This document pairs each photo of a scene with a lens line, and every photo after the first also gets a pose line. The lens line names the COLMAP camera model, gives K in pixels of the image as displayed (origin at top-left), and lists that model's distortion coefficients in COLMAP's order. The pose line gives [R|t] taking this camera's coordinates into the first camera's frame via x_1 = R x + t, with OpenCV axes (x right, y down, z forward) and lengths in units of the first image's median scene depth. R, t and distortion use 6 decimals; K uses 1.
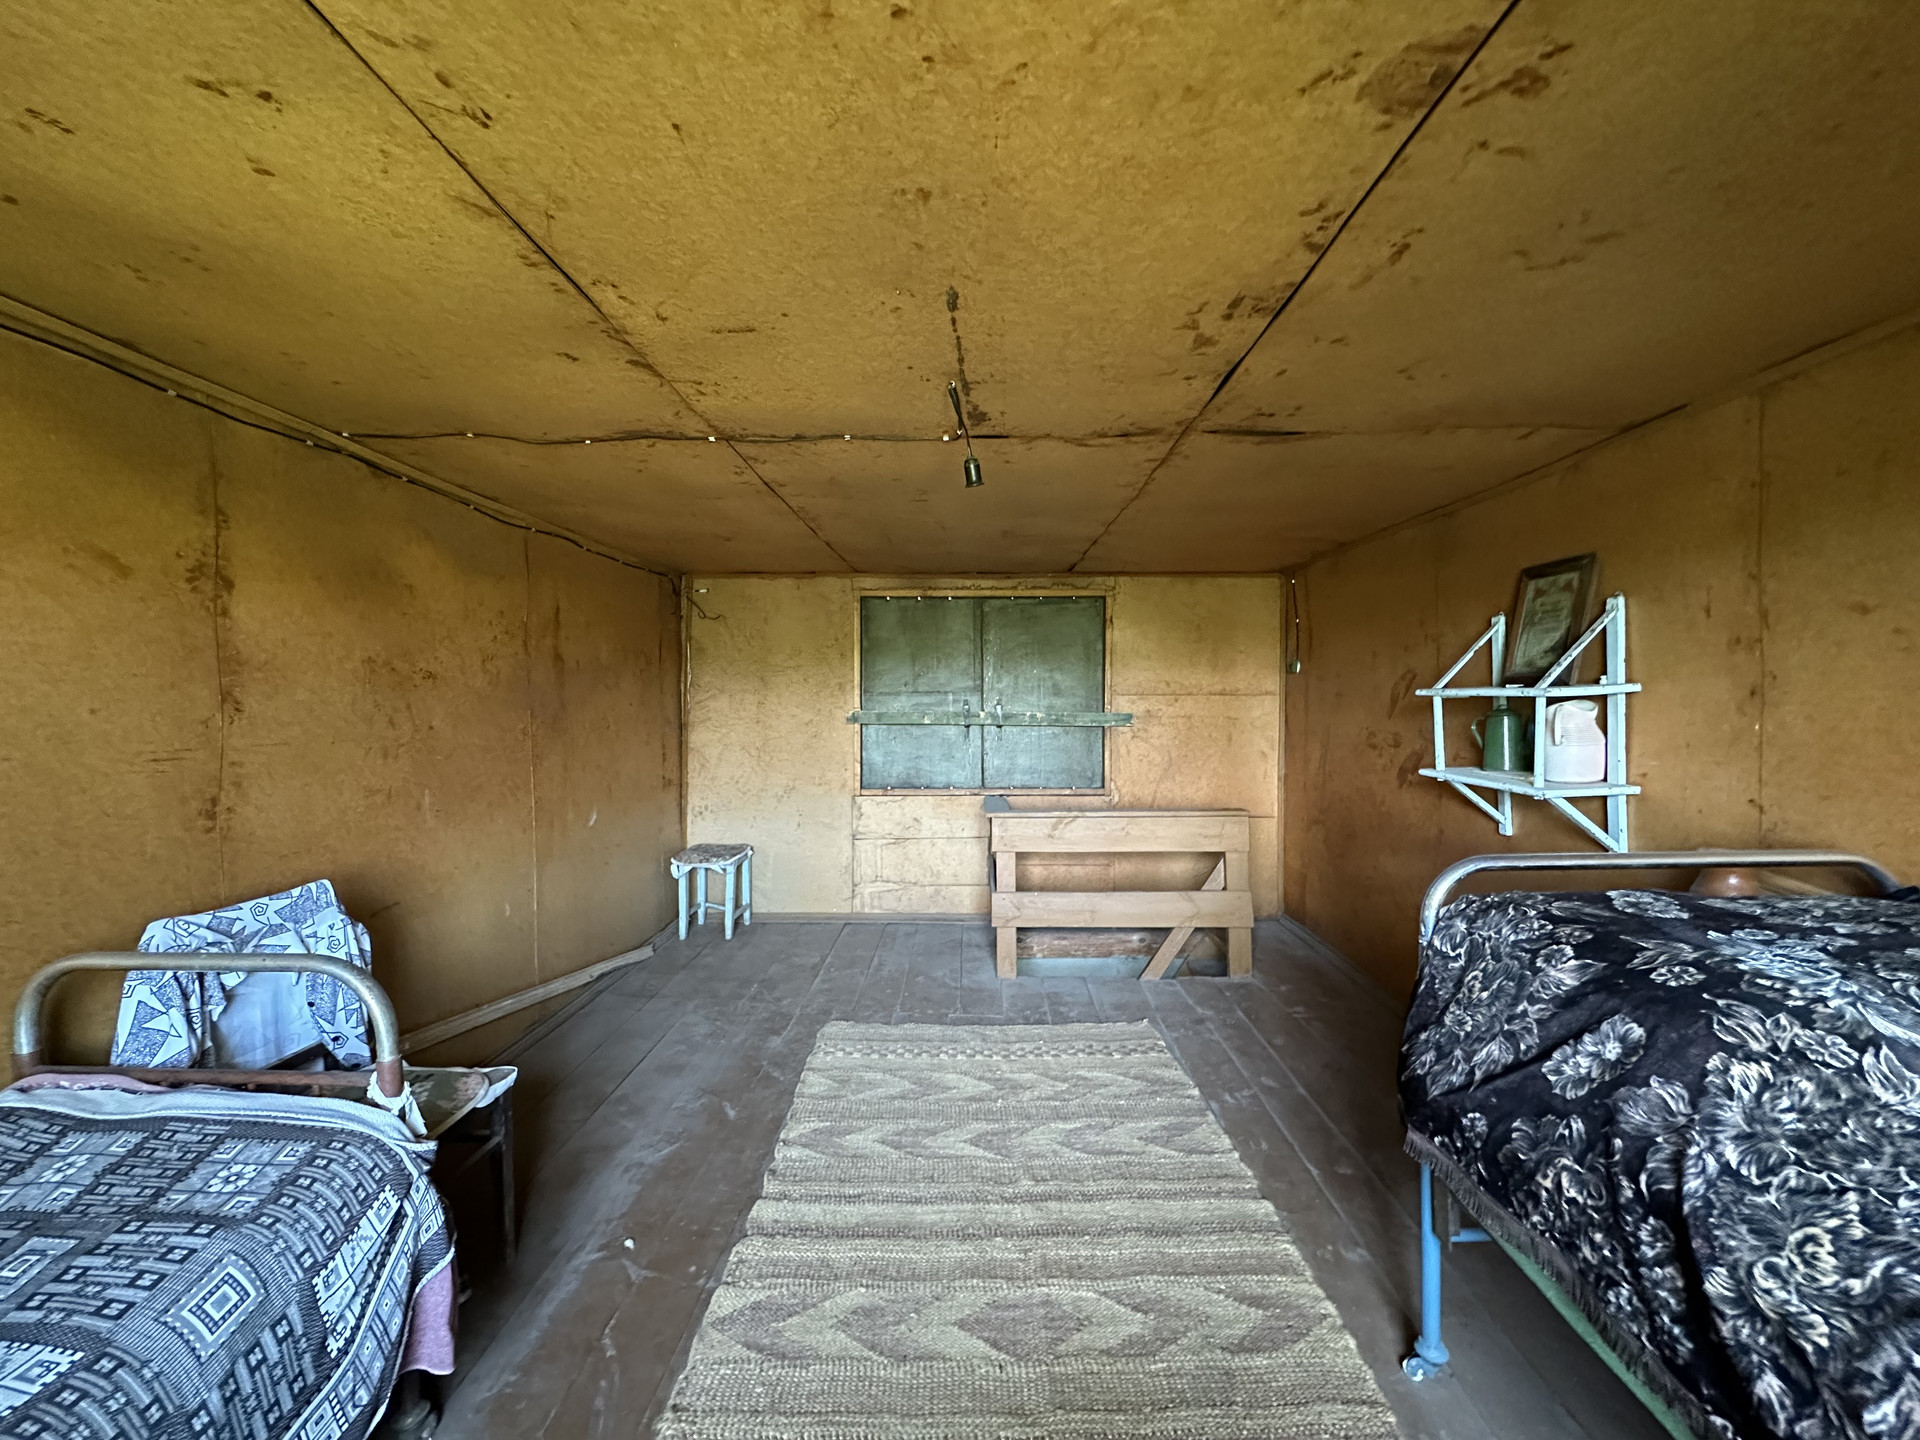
lens RADIAL K [[764.8, 0, 960.0], [0, 764.8, 710.3], [0, 0, 1]] dist [-0.003243, -0.000041]
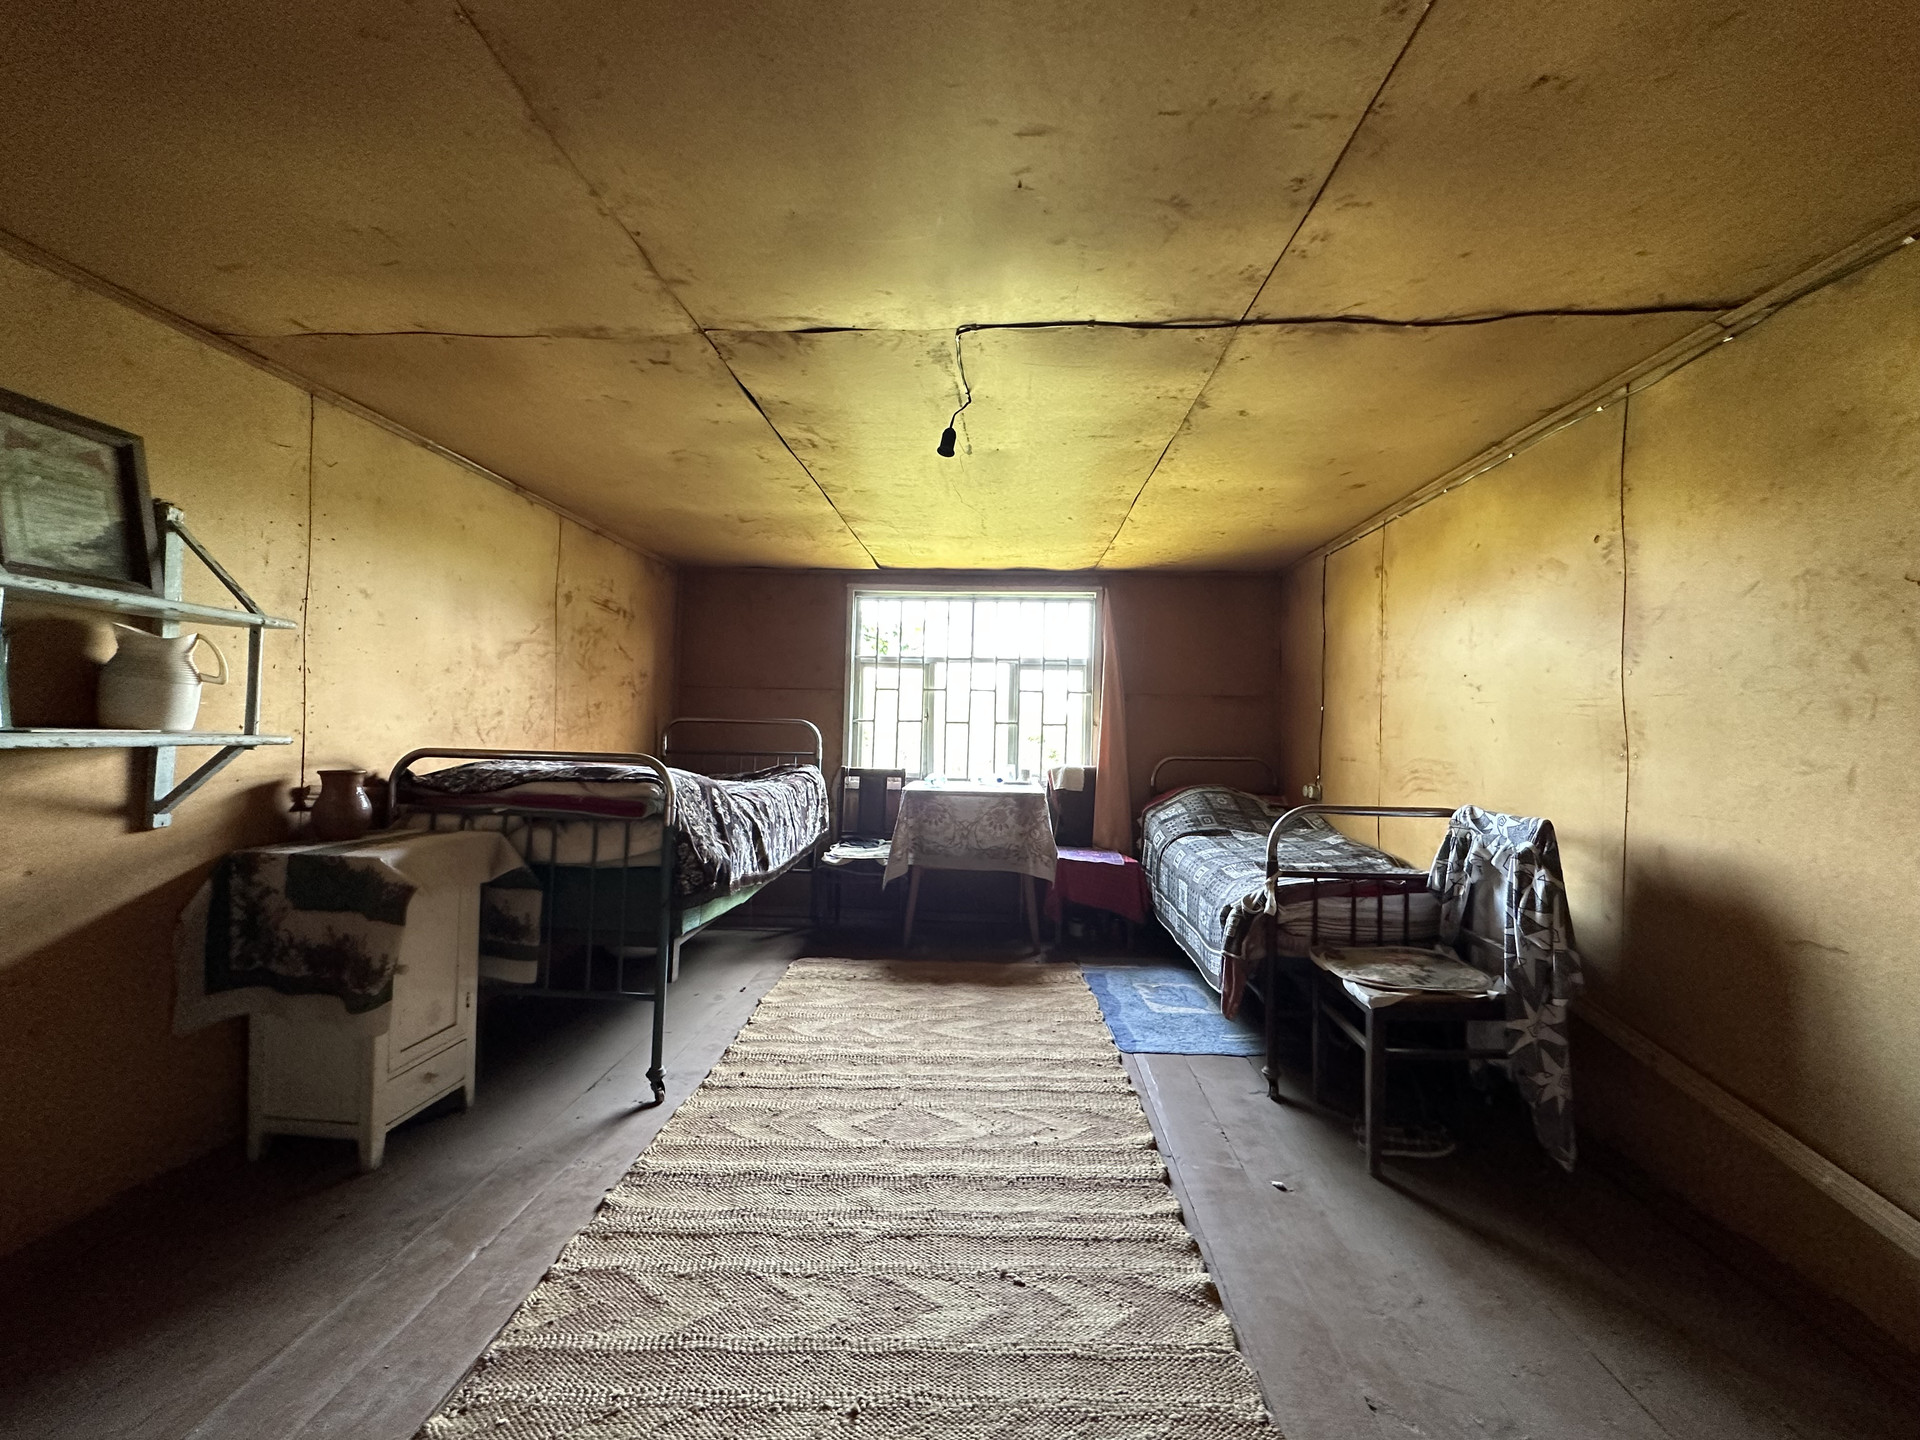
lens RADIAL K [[764.8, 0, 962.8], [0, 764.8, 718.7], [0, 0, 1]] dist [-0.003243, -0.000041]
pose [[-0.999572, -0.010036, 0.027481, -0.035992], [-0.009986, 0.999948, 0.001937, 0.080410], [-0.027499, 0.001661, -0.999620, 1.955028]]
